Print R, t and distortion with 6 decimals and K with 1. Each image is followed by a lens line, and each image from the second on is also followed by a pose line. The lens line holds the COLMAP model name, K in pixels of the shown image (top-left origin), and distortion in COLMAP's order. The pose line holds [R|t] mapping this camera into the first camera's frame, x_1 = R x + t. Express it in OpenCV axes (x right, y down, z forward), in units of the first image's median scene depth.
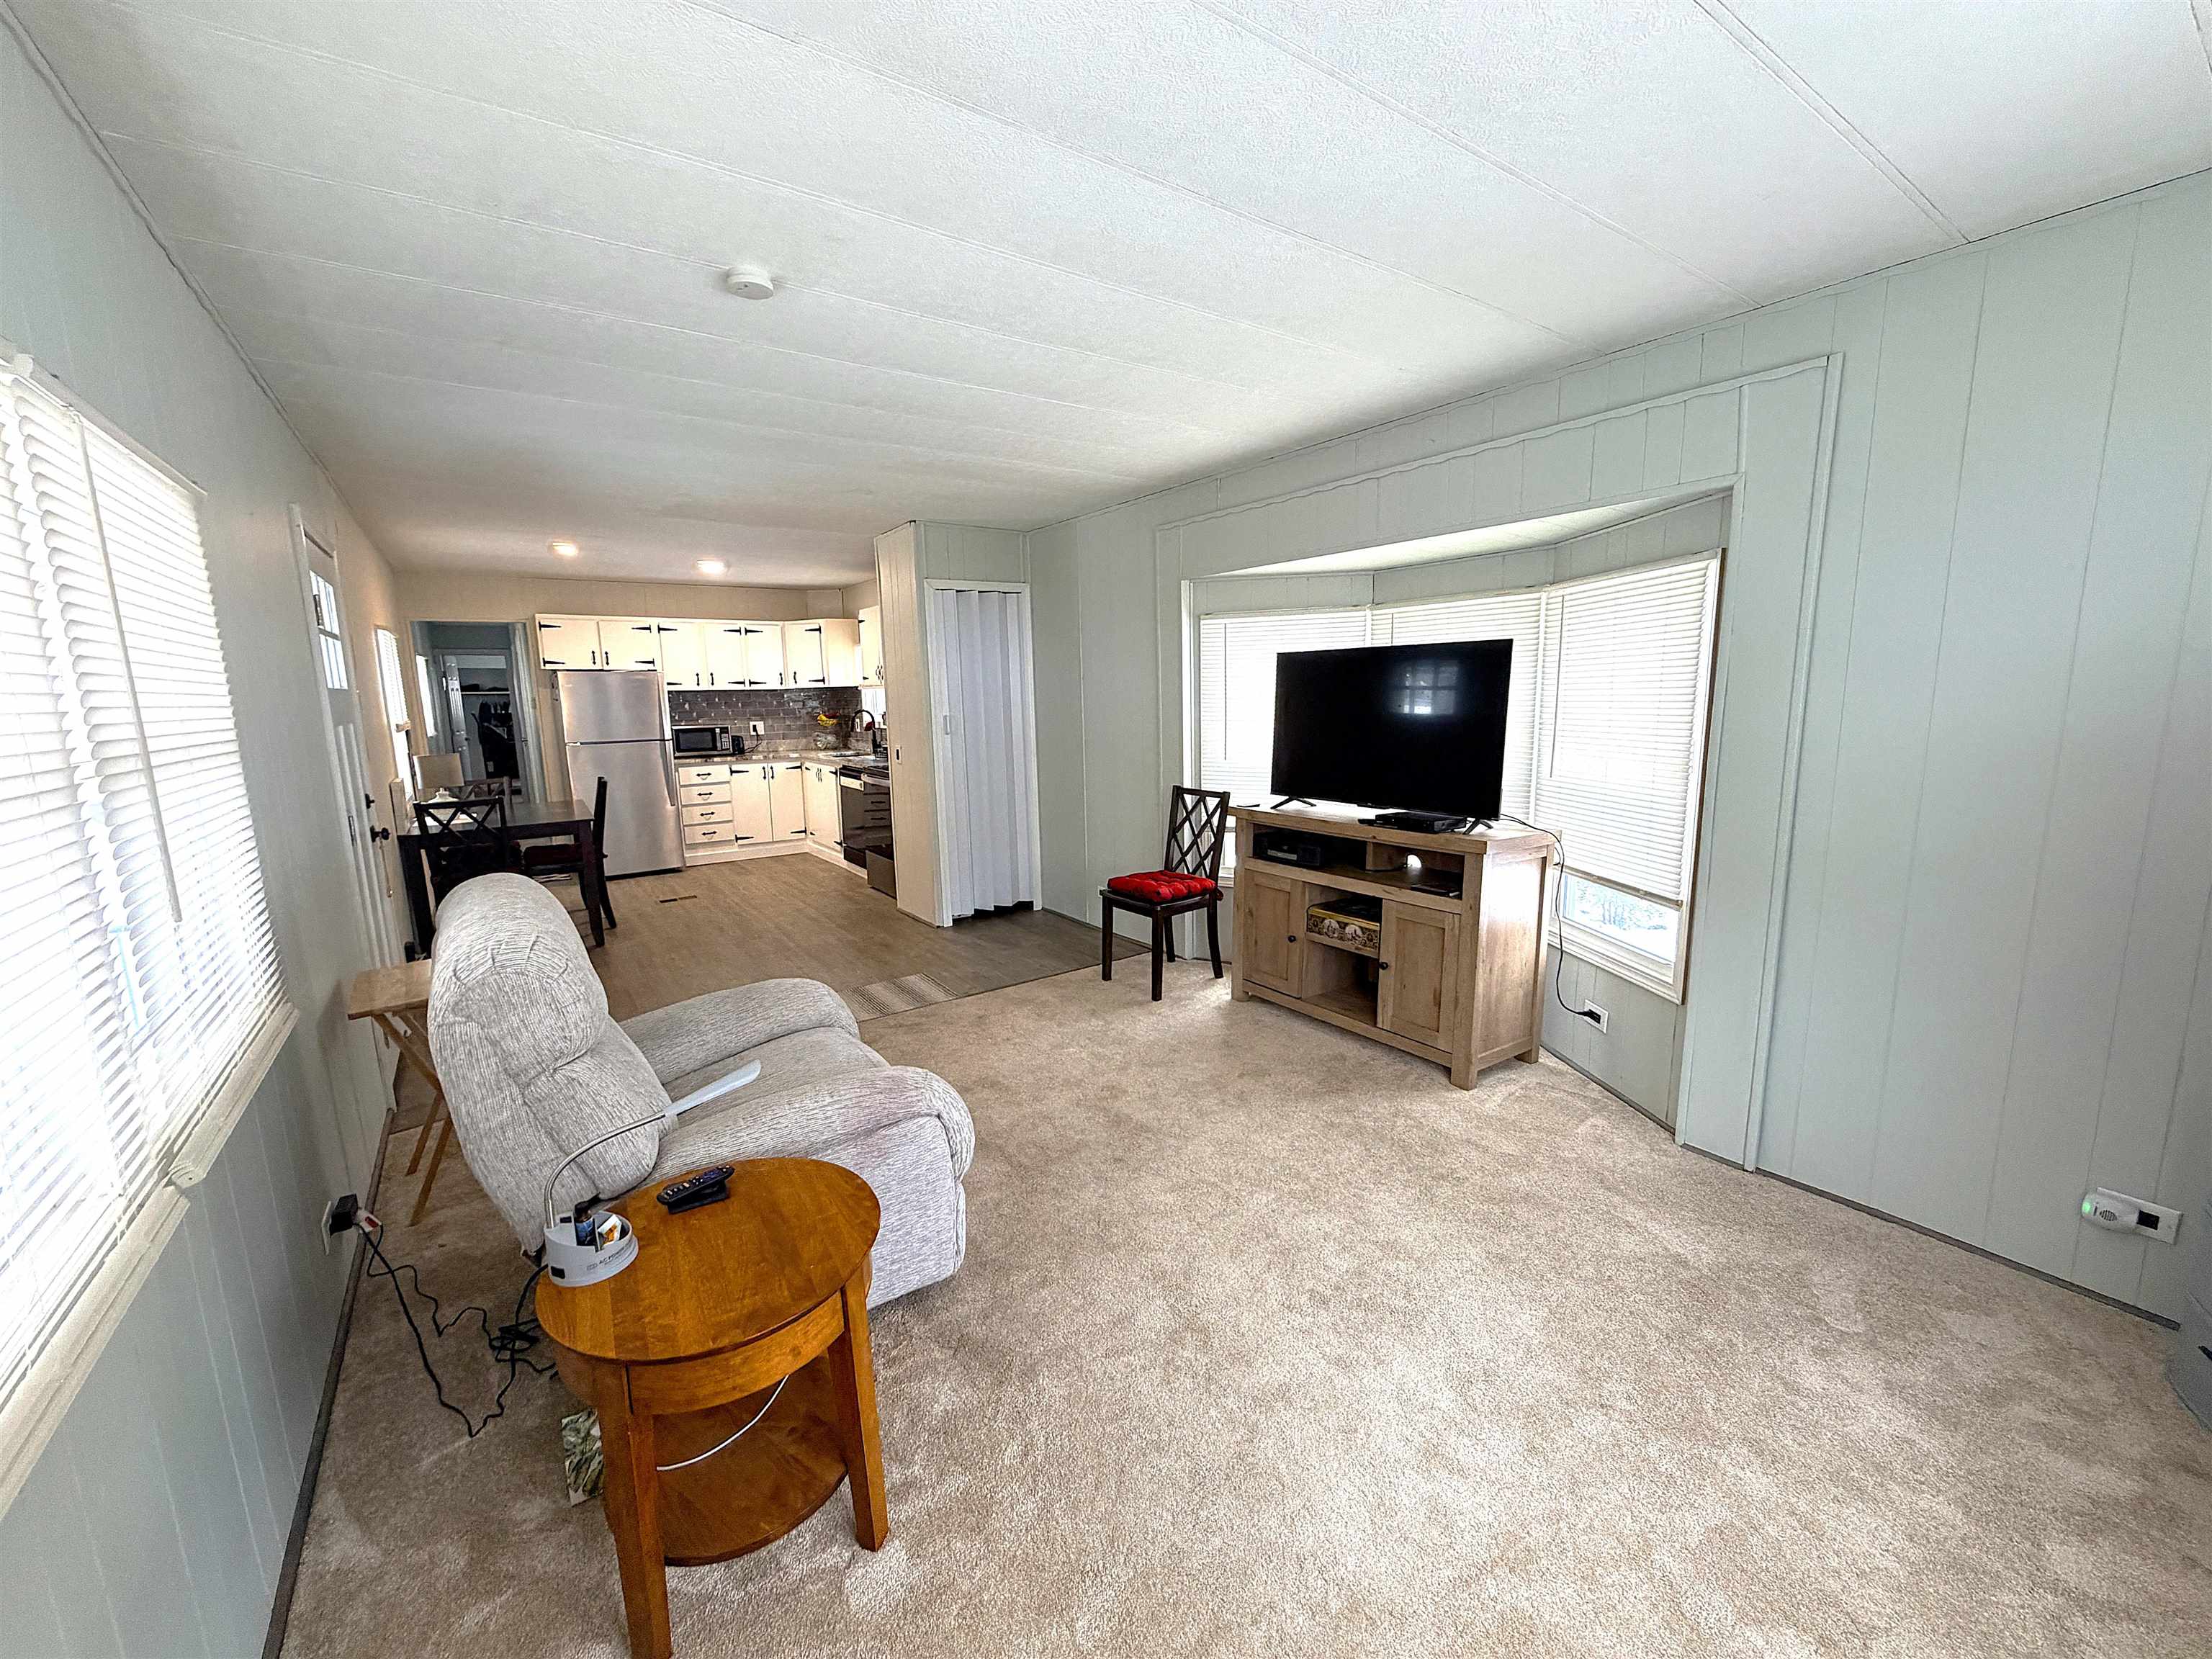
lens RADIAL K [[886.8, 0, 1094.3], [0, 886.8, 825.4], [0, 0, 1]] dist [-0.001765, -0.000254]
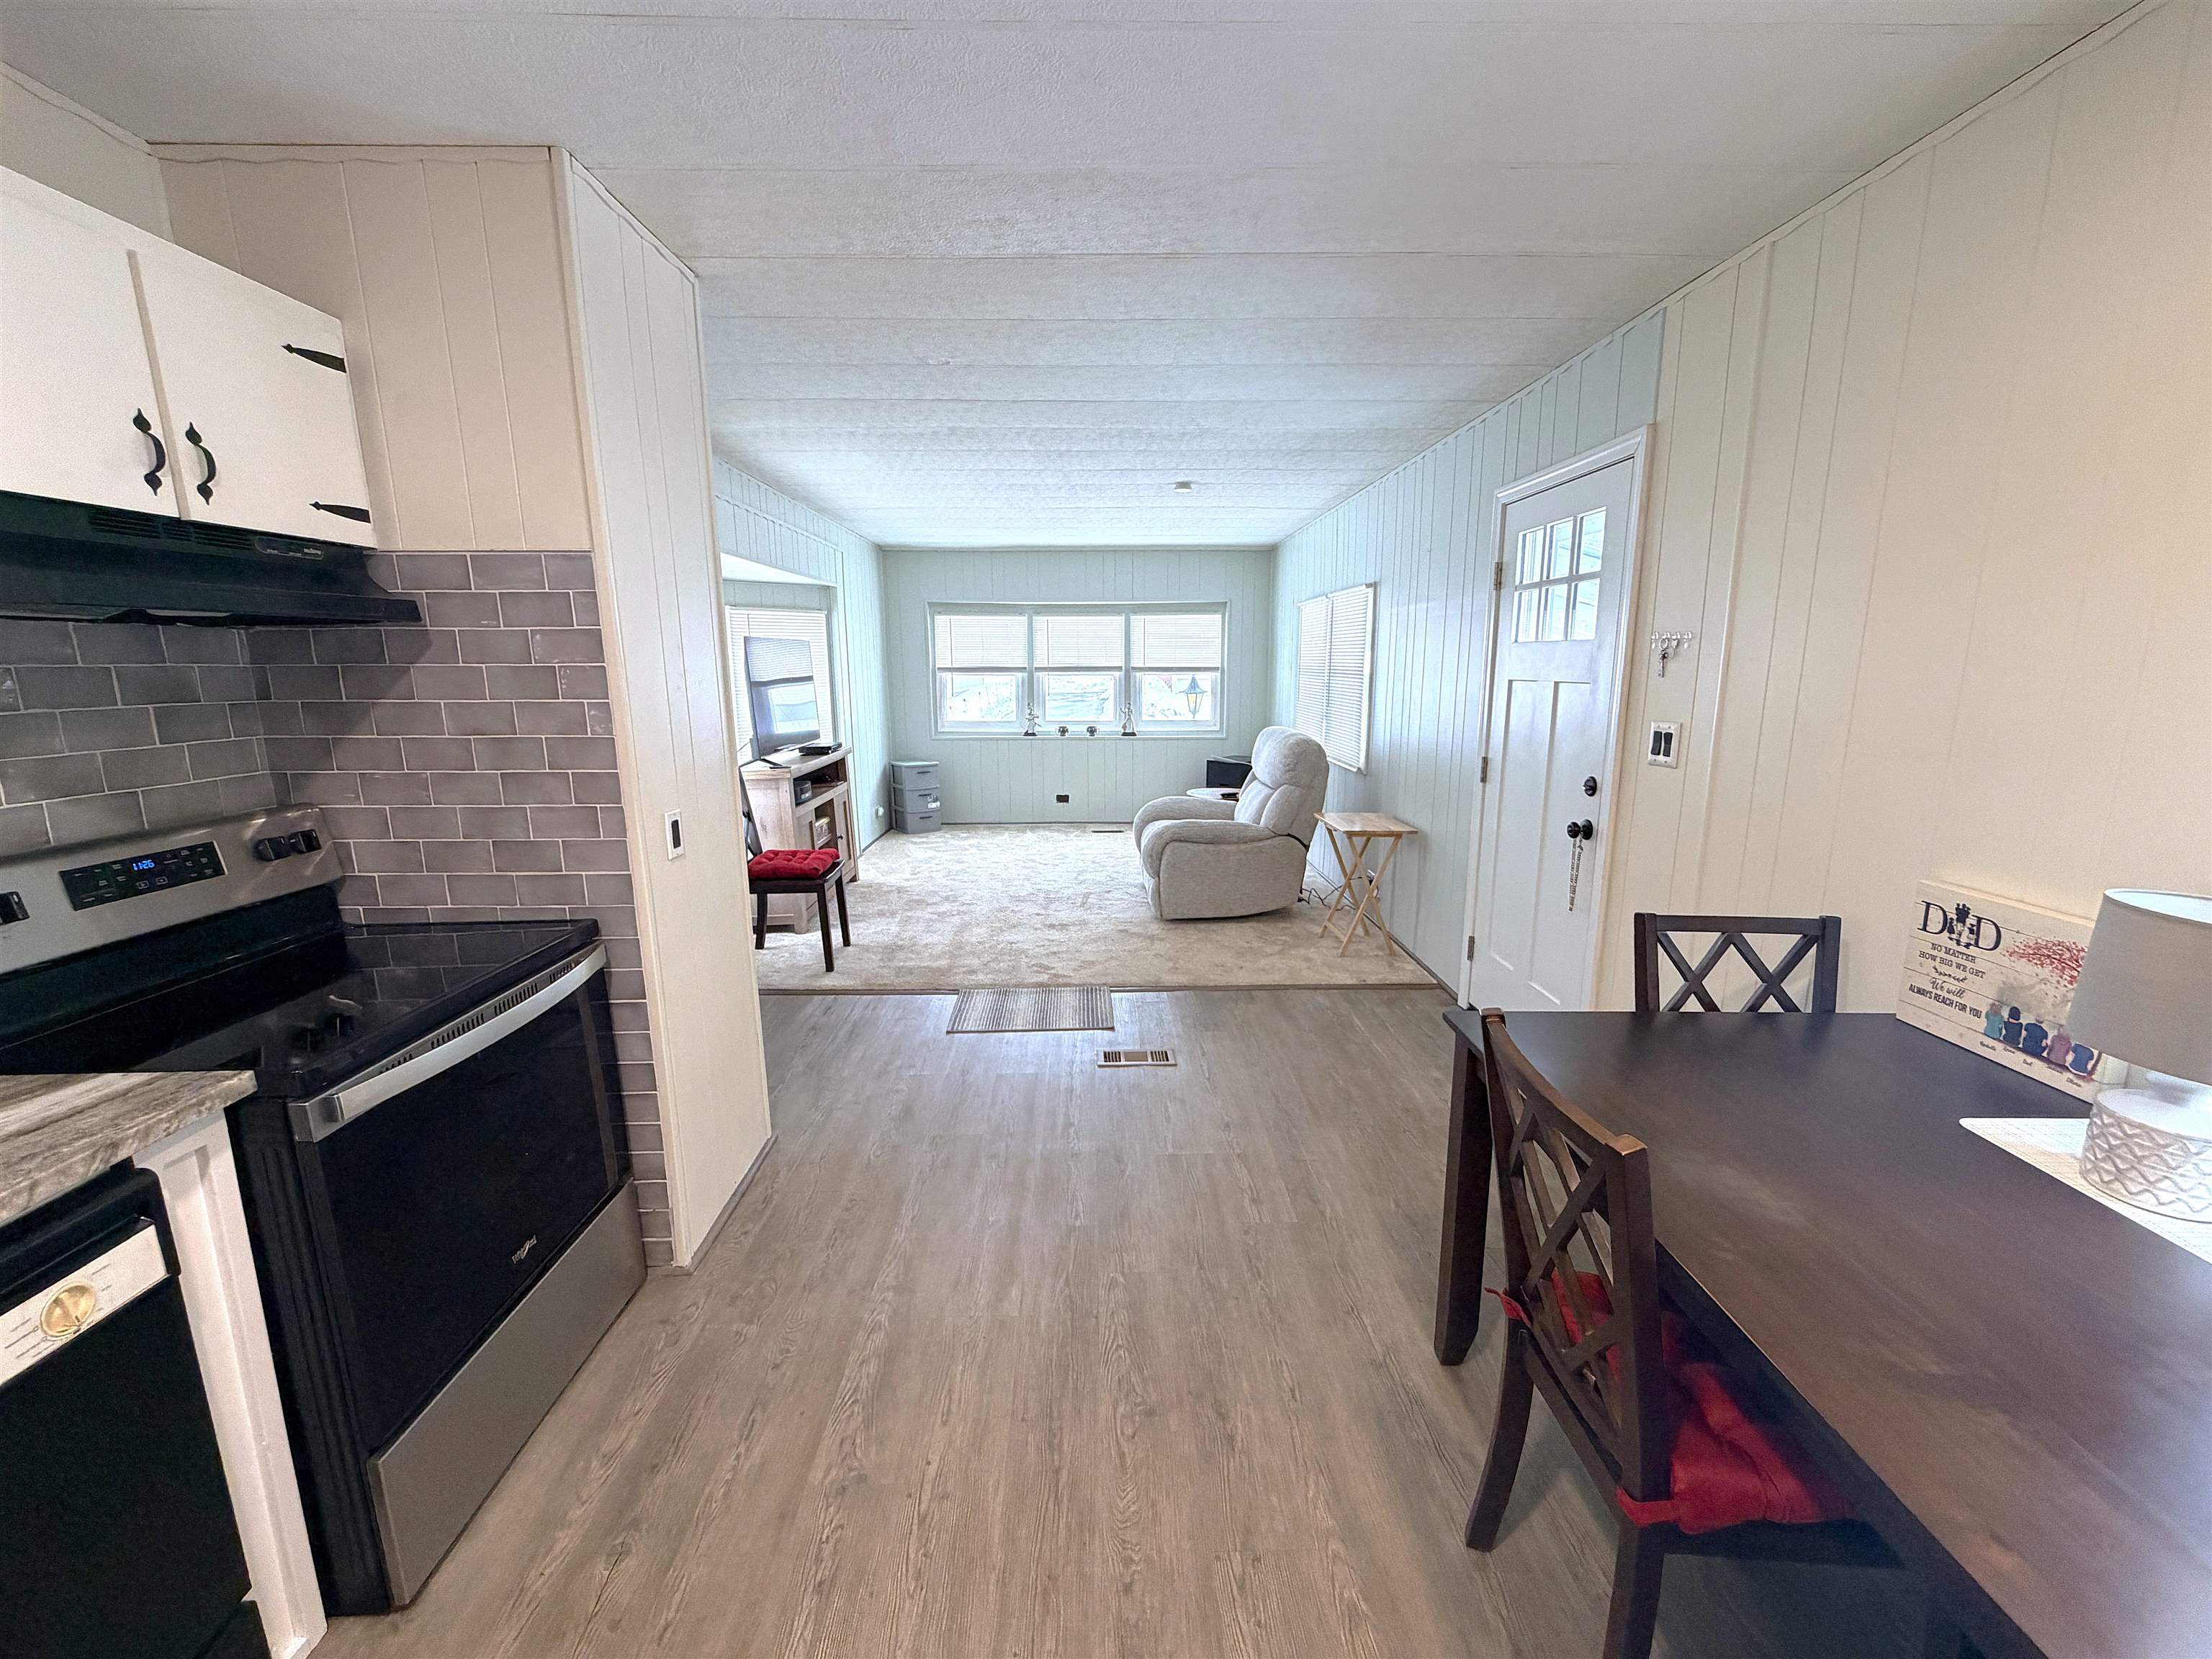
lens RADIAL K [[886.8, 0, 1102.8], [0, 886.8, 830.7], [0, 0, 1]] dist [-0.001765, -0.000254]
pose [[-0.835348, -0.075351, 0.544533, -0.419314], [0.111175, 0.946936, 0.301583, -0.126566], [-0.538362, 0.312465, -0.782644, 0.871934]]
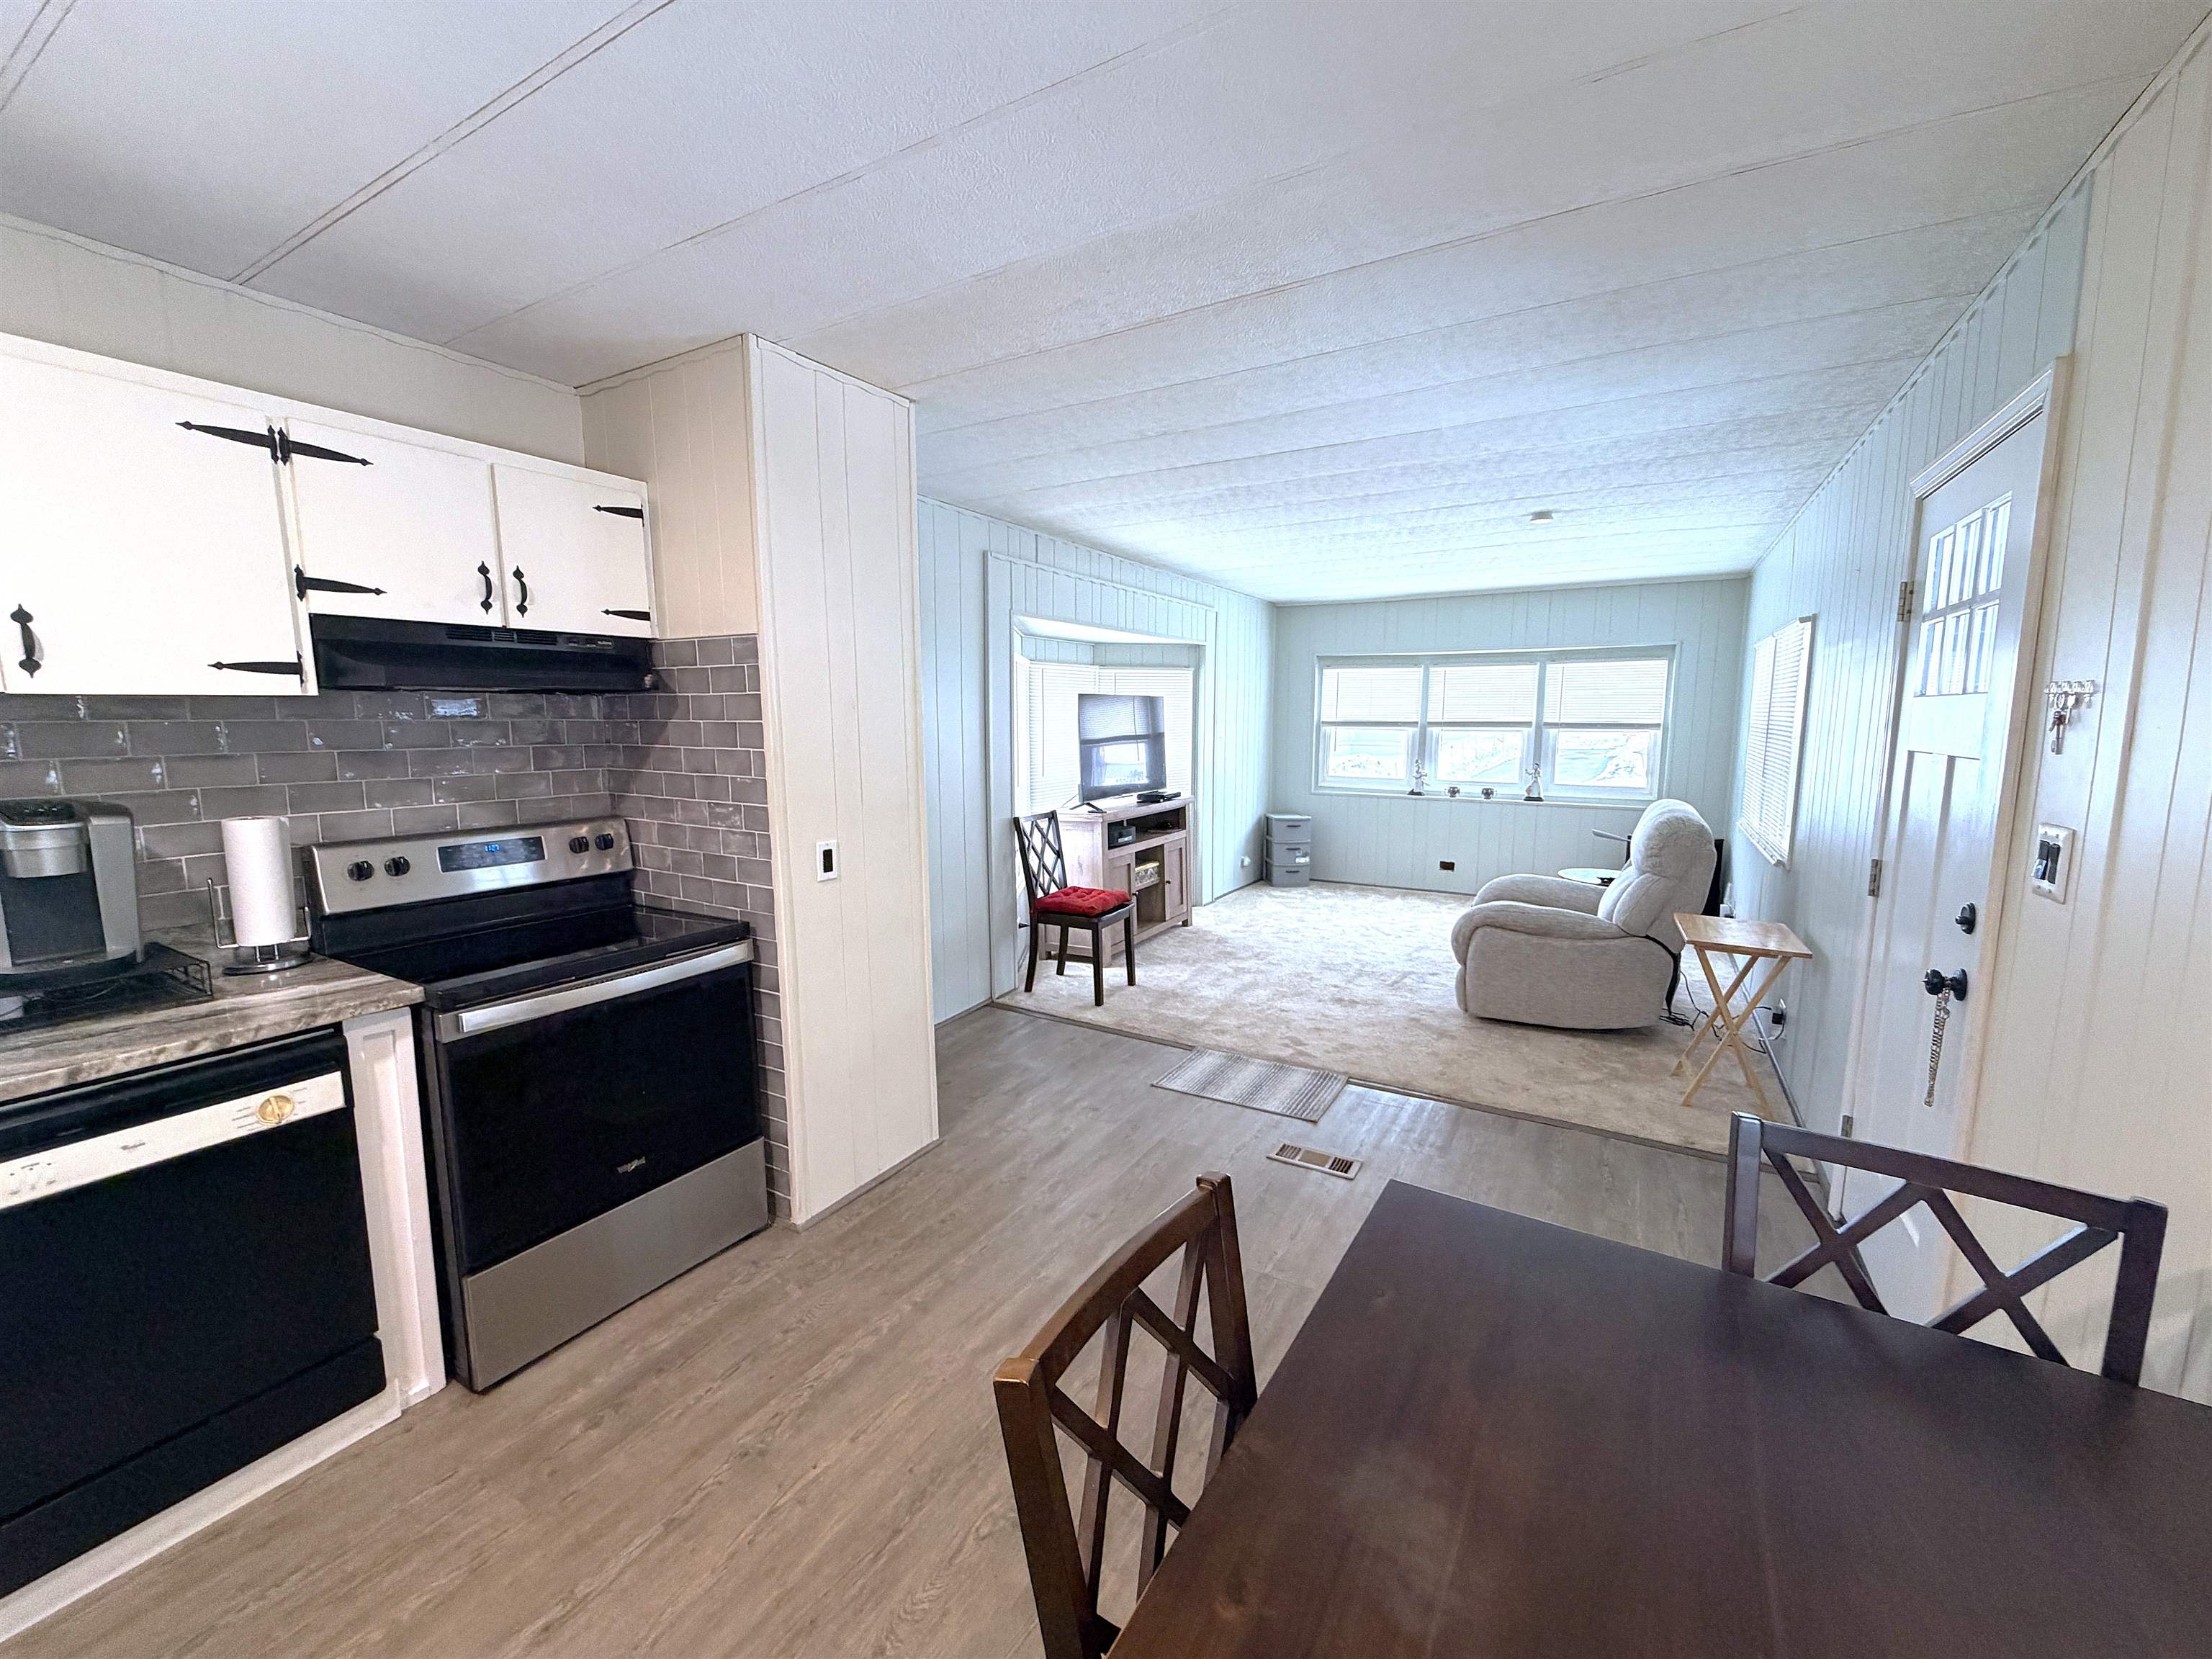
lens RADIAL K [[886.8, 0, 1102.5], [0, 886.8, 830.0], [0, 0, 1]] dist [-0.001765, -0.000254]
pose [[-0.422855, -0.093833, 0.901326, -0.498847], [0.153186, 0.972909, 0.173152, -0.110467], [-0.893156, 0.211289, -0.397026, 0.767345]]
